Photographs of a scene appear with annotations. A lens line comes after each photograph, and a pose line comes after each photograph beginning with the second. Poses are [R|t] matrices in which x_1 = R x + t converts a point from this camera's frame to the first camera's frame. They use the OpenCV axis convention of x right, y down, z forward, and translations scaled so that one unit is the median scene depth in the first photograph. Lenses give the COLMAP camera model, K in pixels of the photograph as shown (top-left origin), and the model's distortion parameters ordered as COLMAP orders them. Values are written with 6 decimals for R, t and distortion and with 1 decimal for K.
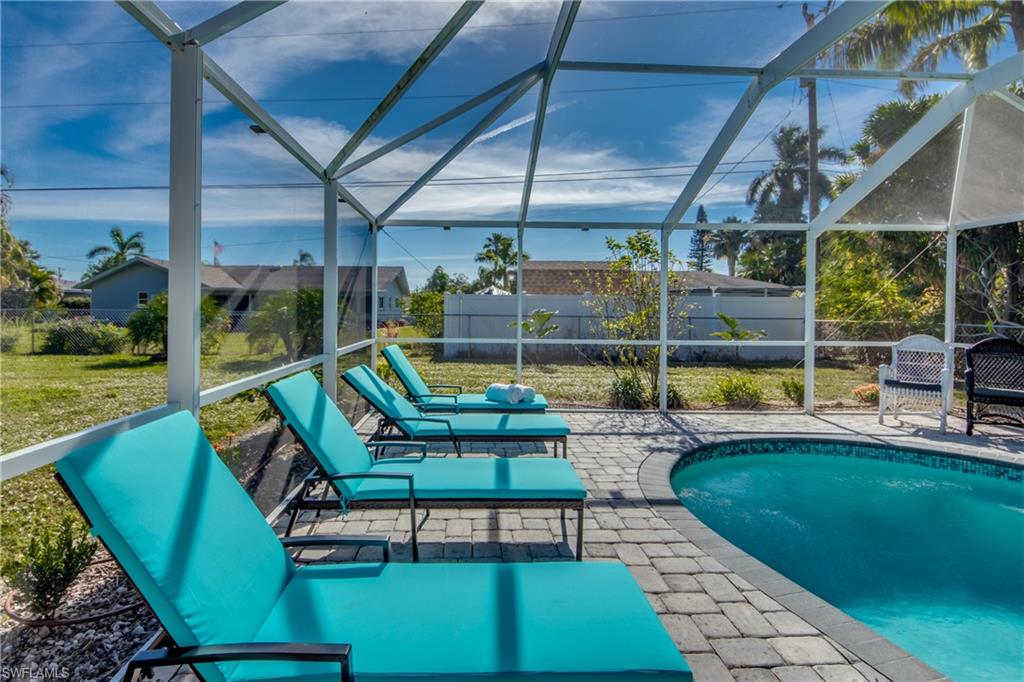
lens RADIAL K [[486.2, 0, 500.3], [0, 486.2, 313.4], [0, 0, 1]] dist [-0.007857, -0.001439]
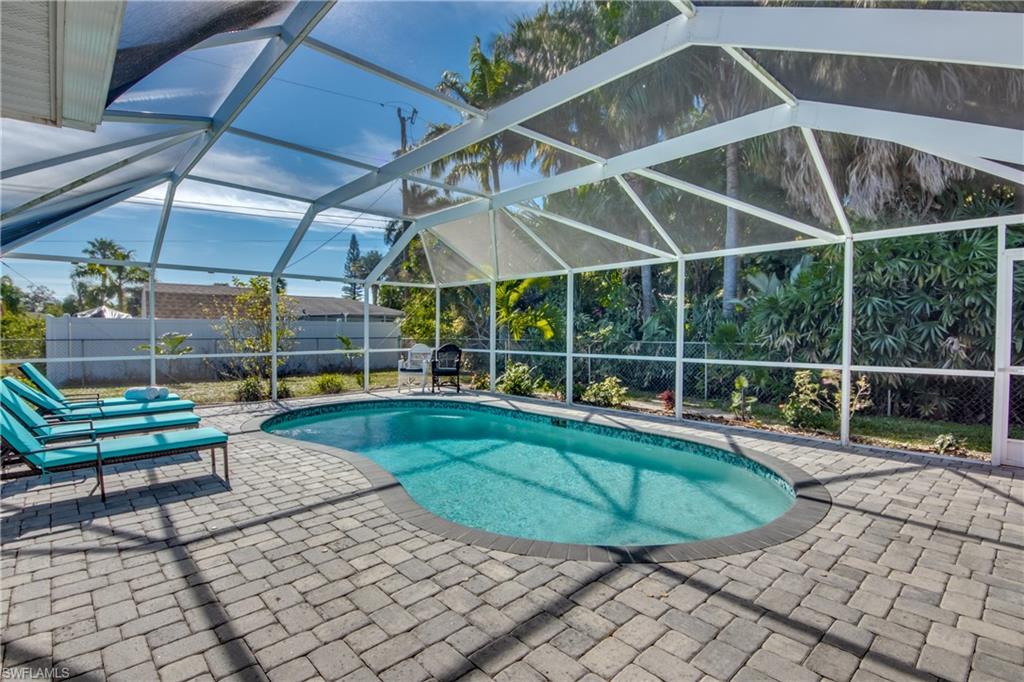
lens RADIAL K [[486.2, 0, 506.8], [0, 486.2, 340.3], [0, 0, 1]] dist [-0.007857, -0.001439]
pose [[0.773425, -0.022140, 0.633501, -0.040547], [0.016726, 0.999755, 0.014520, 0.008083], [-0.633667, -0.000634, 0.773605, -0.491185]]
